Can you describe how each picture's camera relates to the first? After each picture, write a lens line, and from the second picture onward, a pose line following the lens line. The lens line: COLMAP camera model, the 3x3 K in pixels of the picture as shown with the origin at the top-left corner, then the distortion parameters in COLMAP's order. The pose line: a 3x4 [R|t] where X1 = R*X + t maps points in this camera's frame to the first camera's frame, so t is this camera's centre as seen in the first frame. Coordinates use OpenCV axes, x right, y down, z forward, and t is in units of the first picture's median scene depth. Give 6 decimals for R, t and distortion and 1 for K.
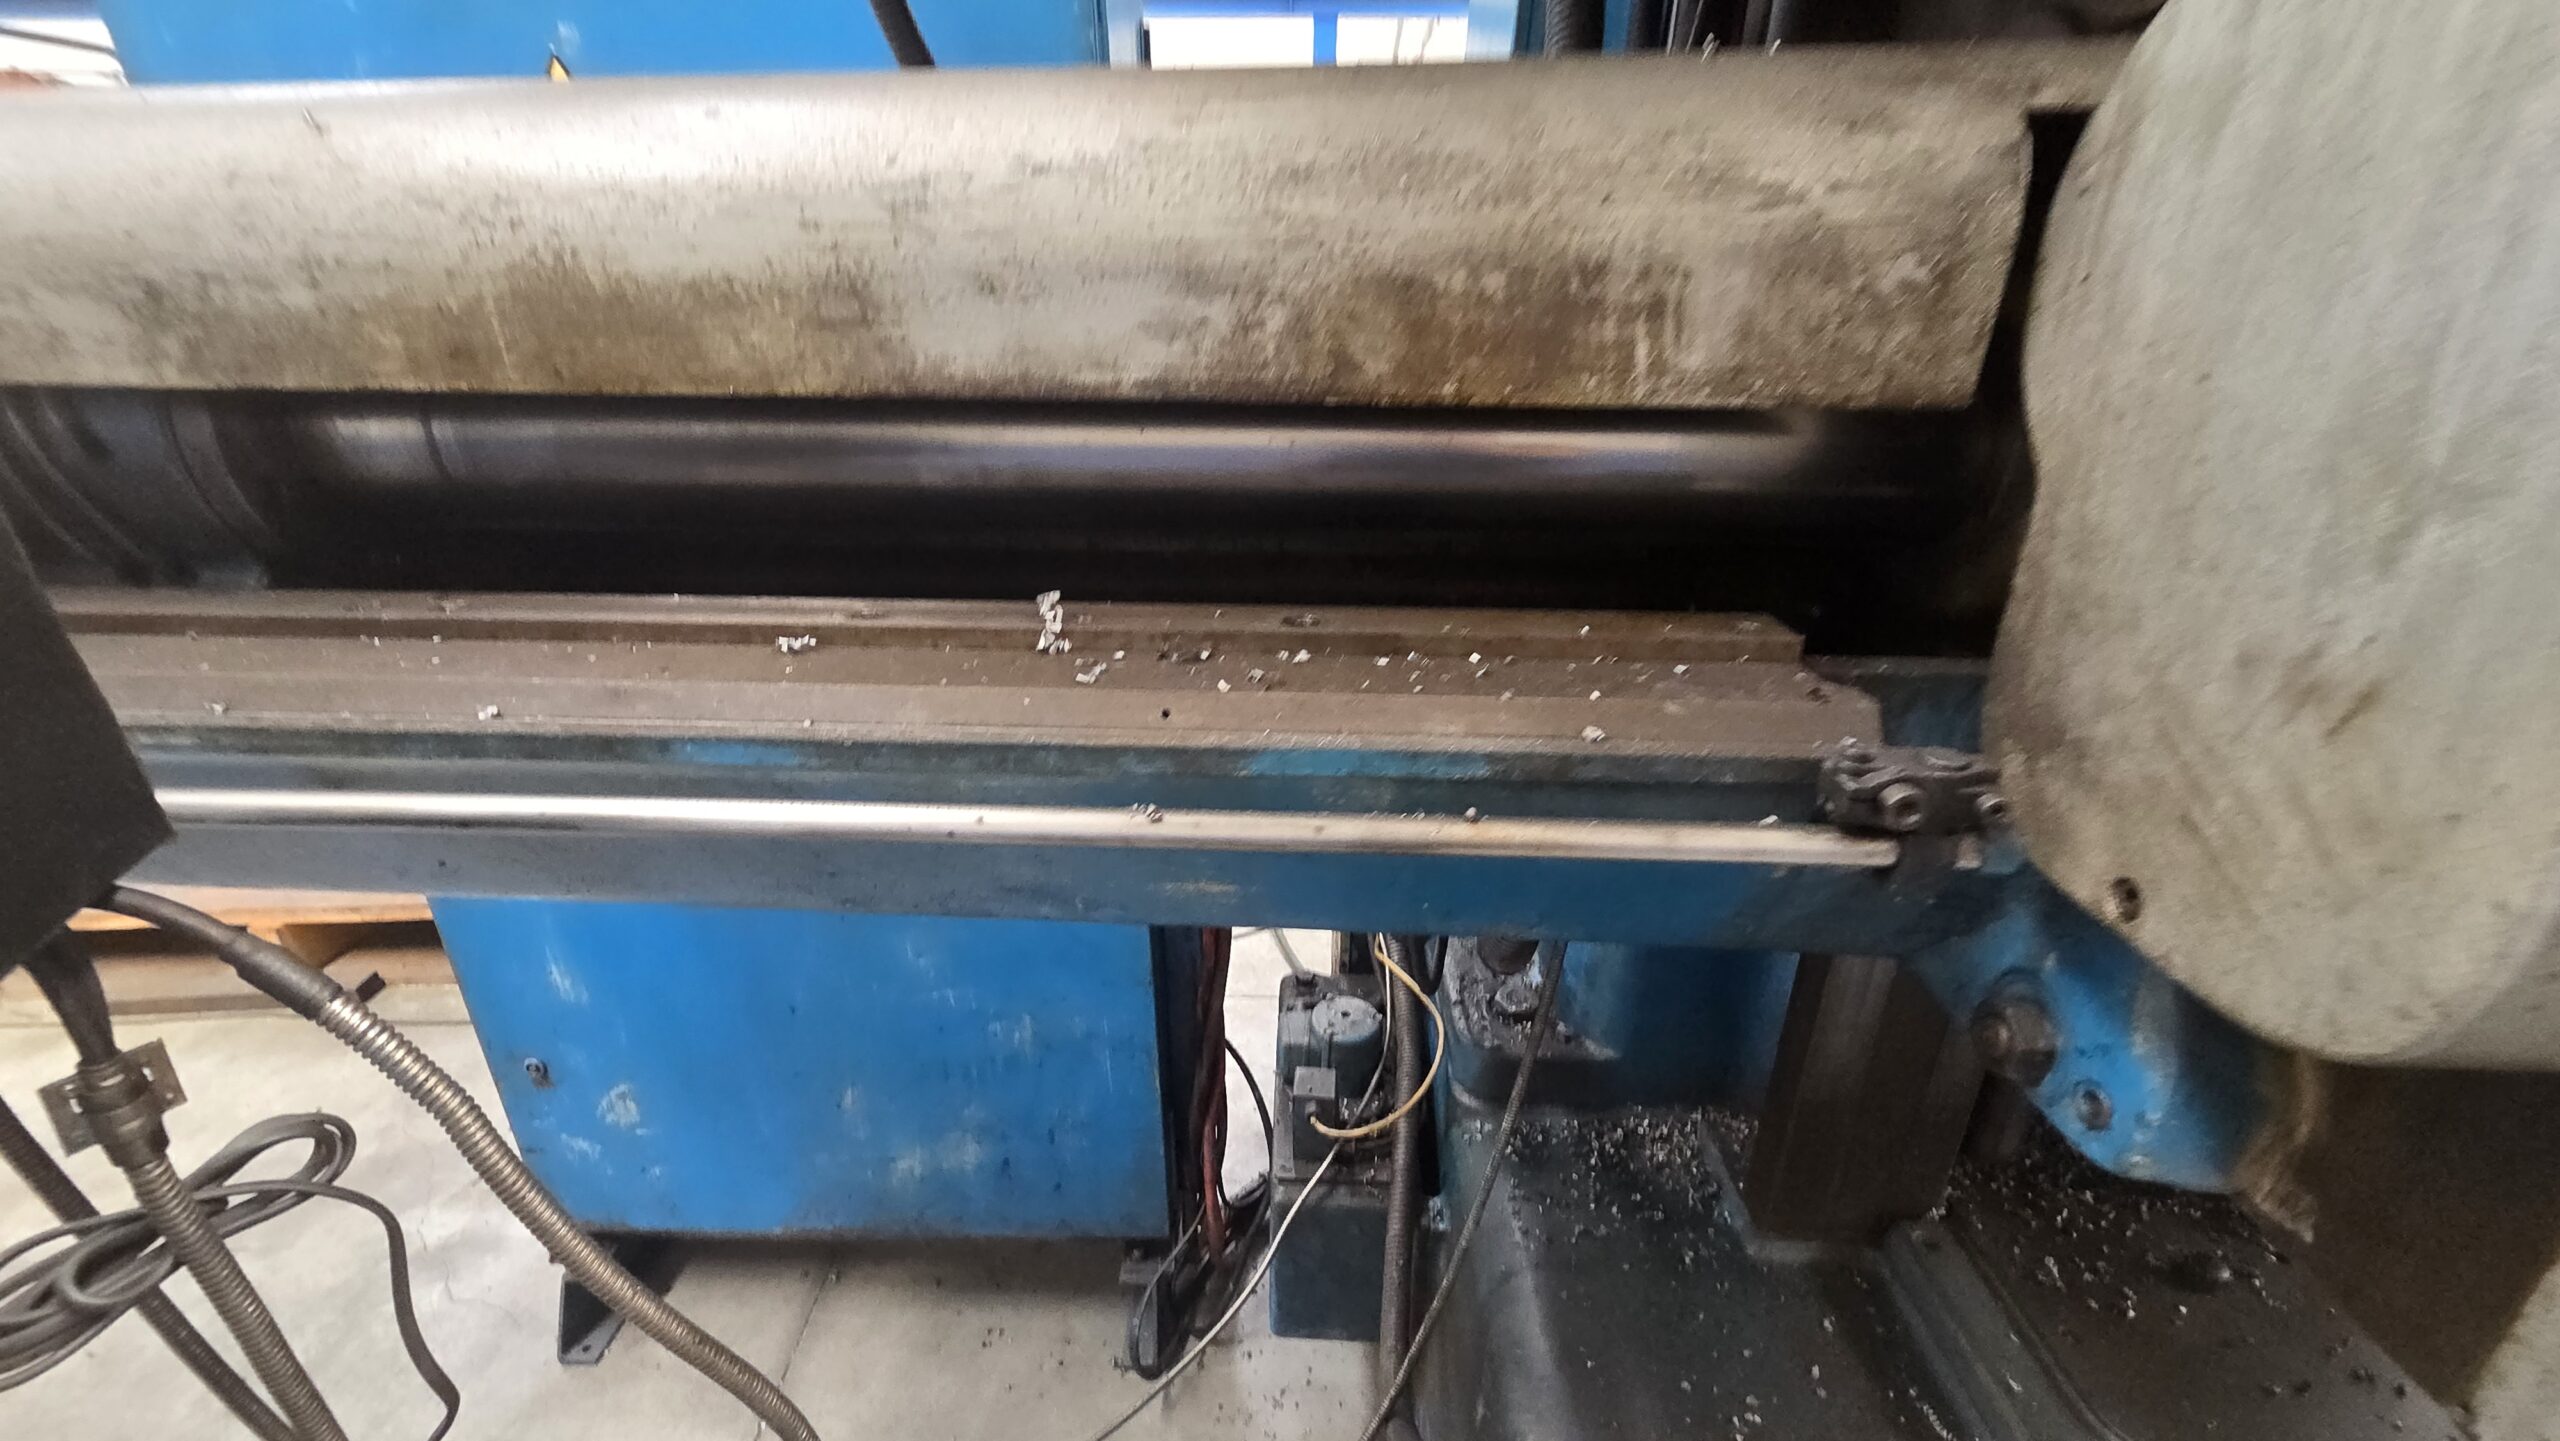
lens RADIAL K [[1051.6, 0, 1269.3], [0, 1051.6, 729.0], [0, 0, 1]] dist [0.007137, -0.001270]
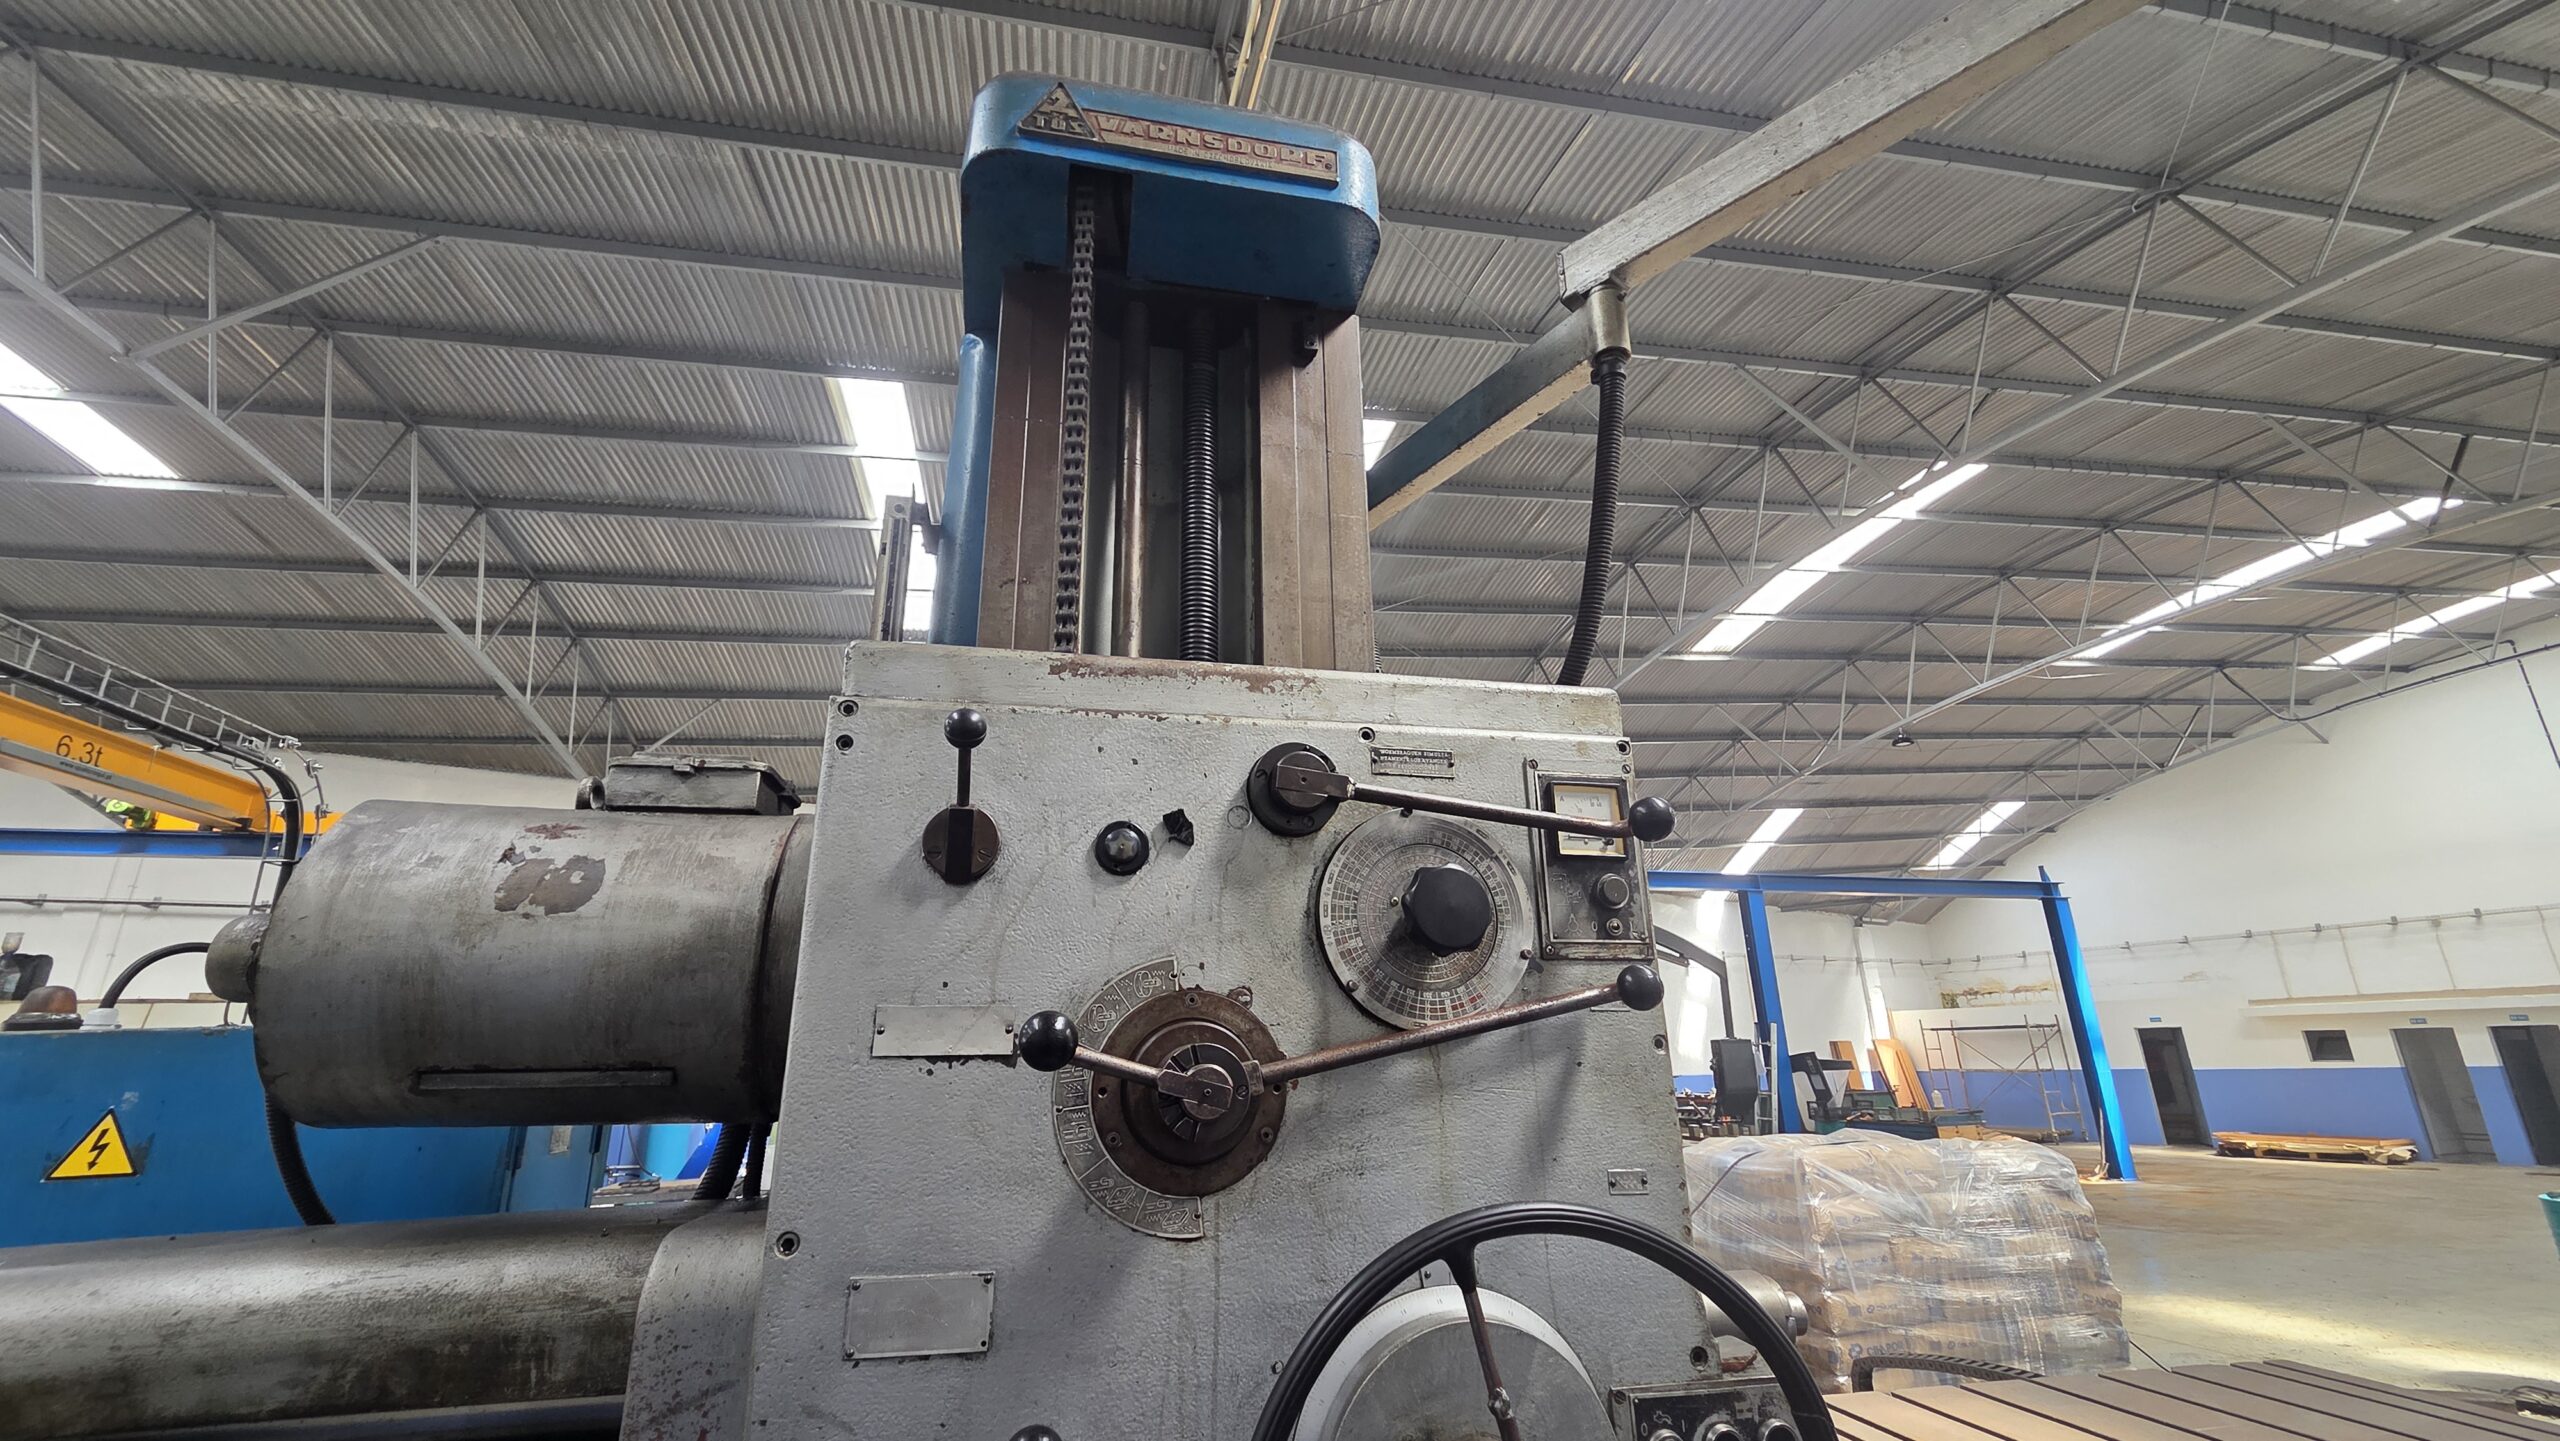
lens RADIAL K [[1051.6, 0, 1267.2], [0, 1051.6, 731.2], [0, 0, 1]] dist [0.007137, -0.001270]
pose [[0.970049, 0.054730, 0.236662, 1.304644], [0.110751, 0.767476, -0.631439, 0.204734], [-0.216191, 0.638737, 0.738428, -1.988387]]
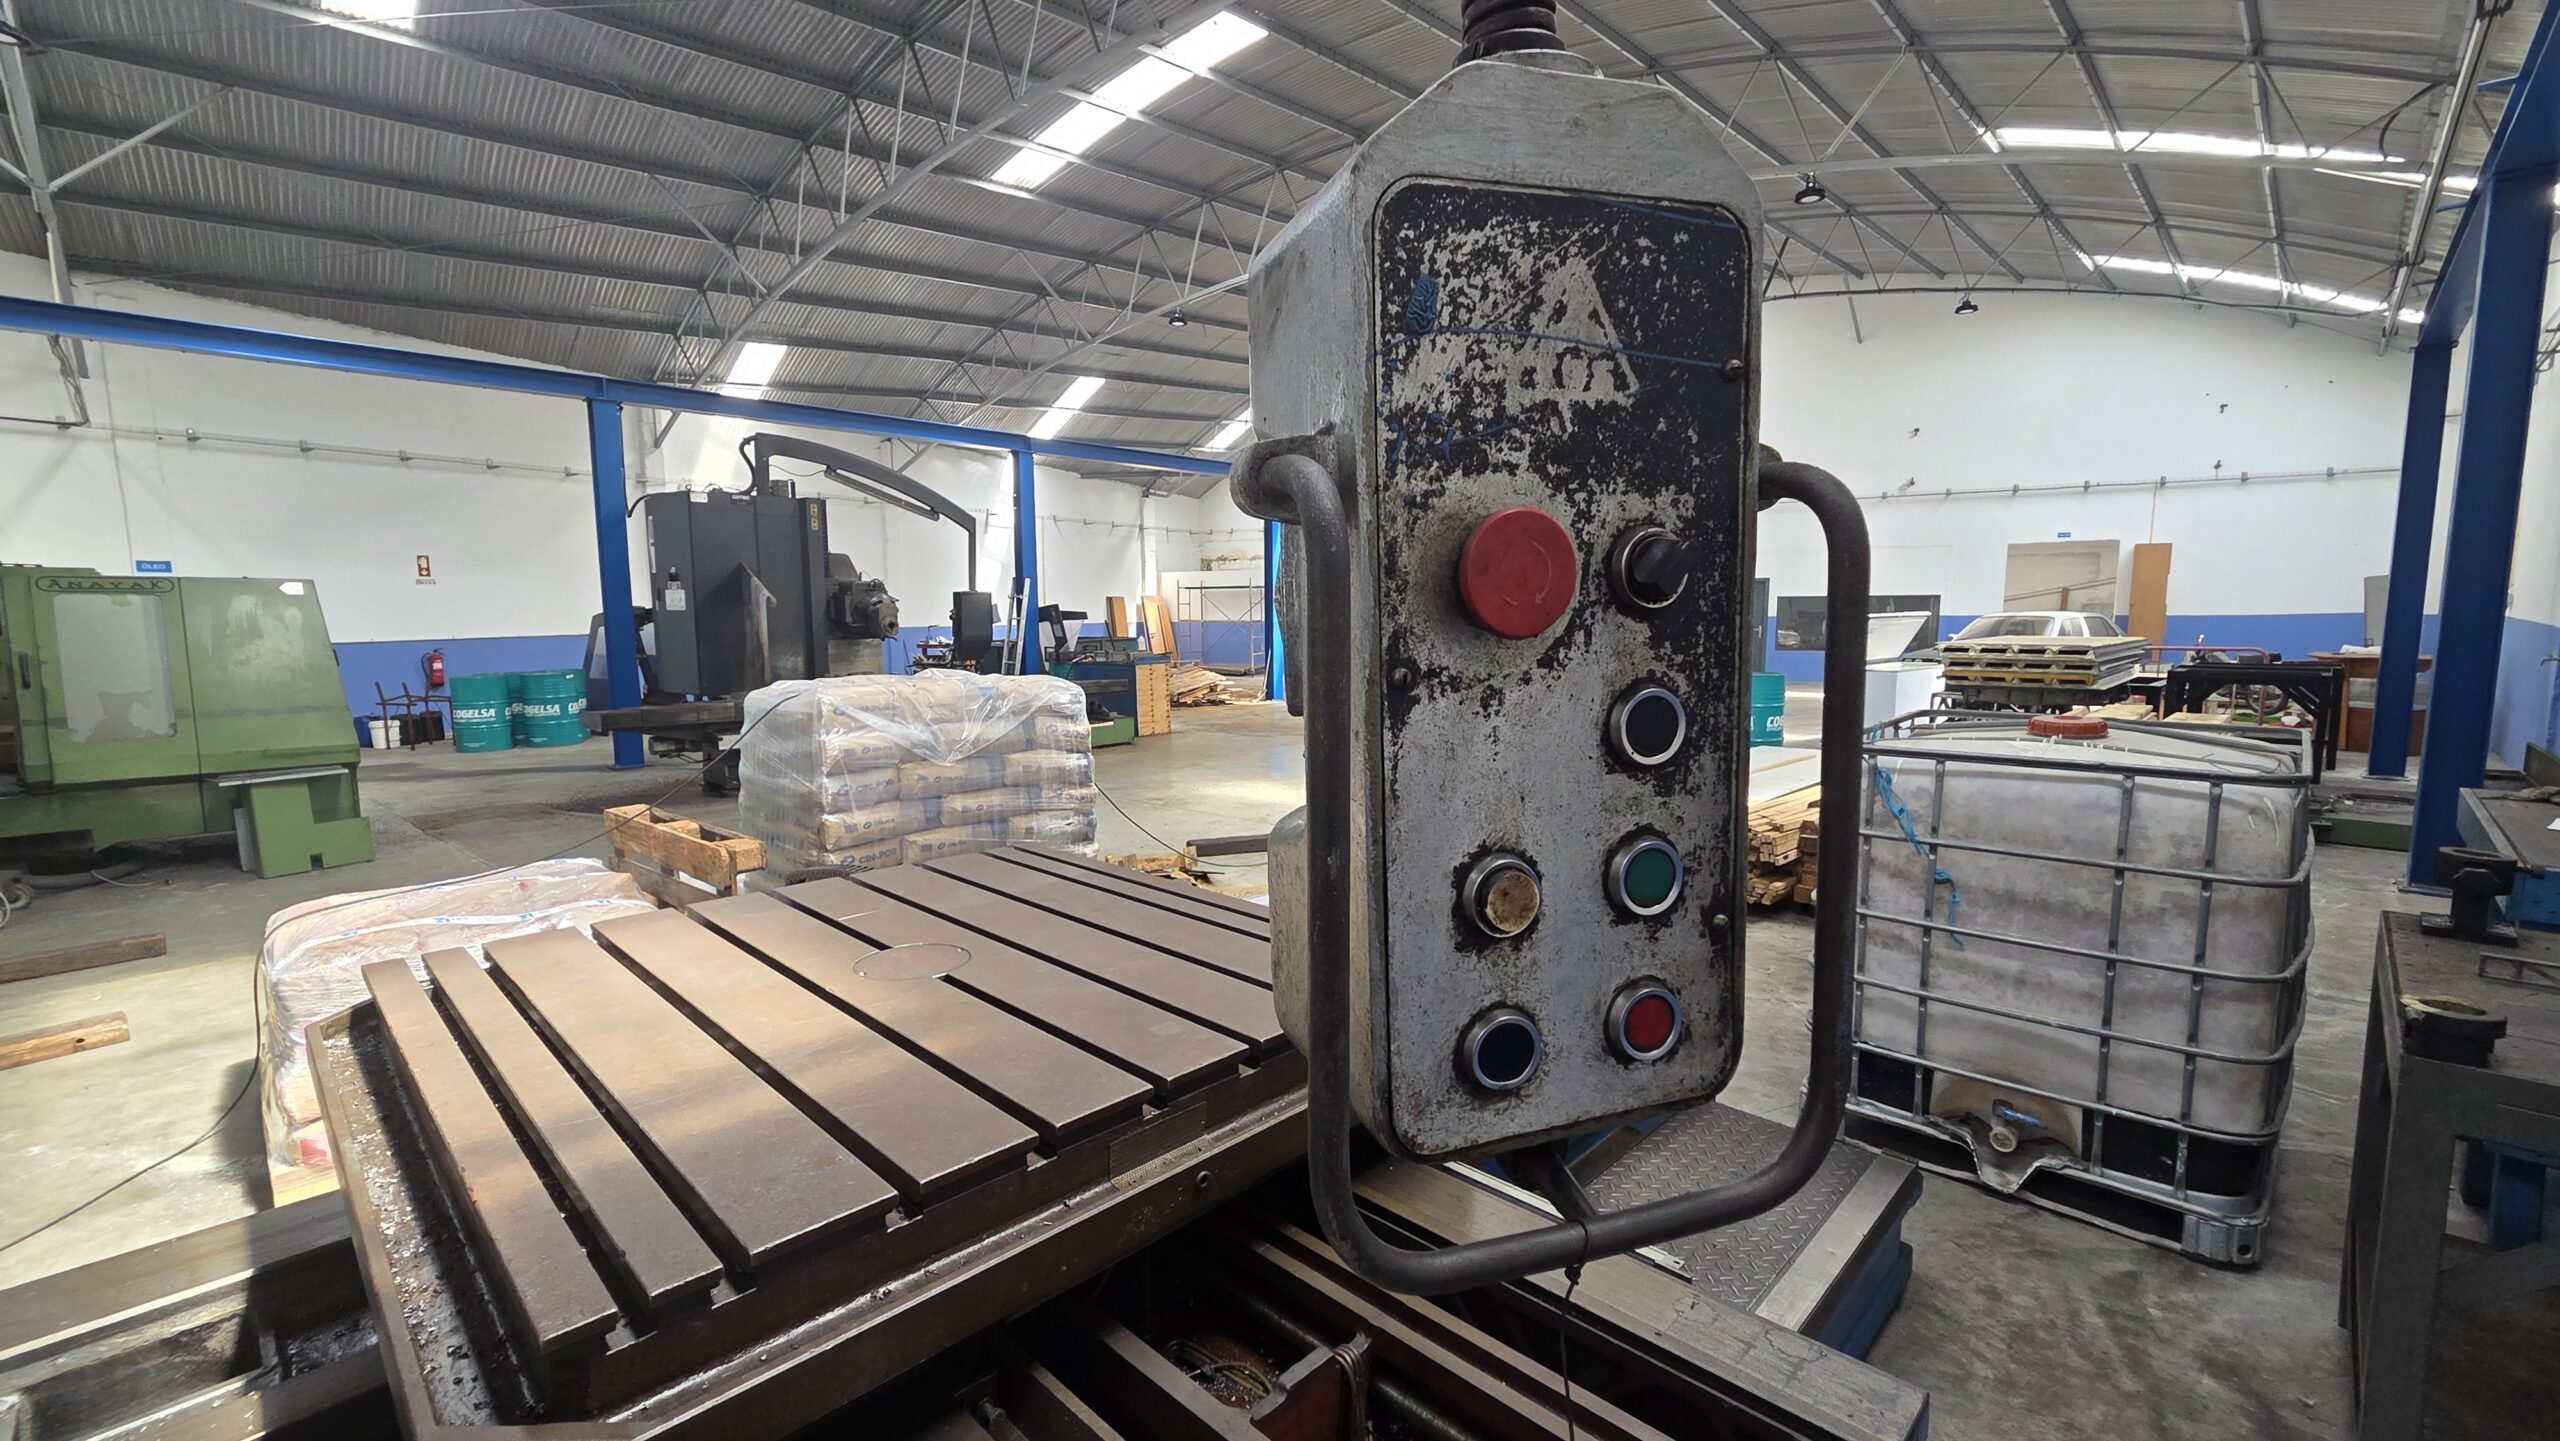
lens RADIAL K [[1051.6, 0, 1267.9], [0, 1051.6, 730.4], [0, 0, 1]] dist [0.007137, -0.001270]
pose [[0.673789, -0.093419, 0.732995, 4.188129], [0.292317, 0.944753, -0.148299, 0.553143], [-0.678645, 0.314189, 0.663872, -2.501217]]
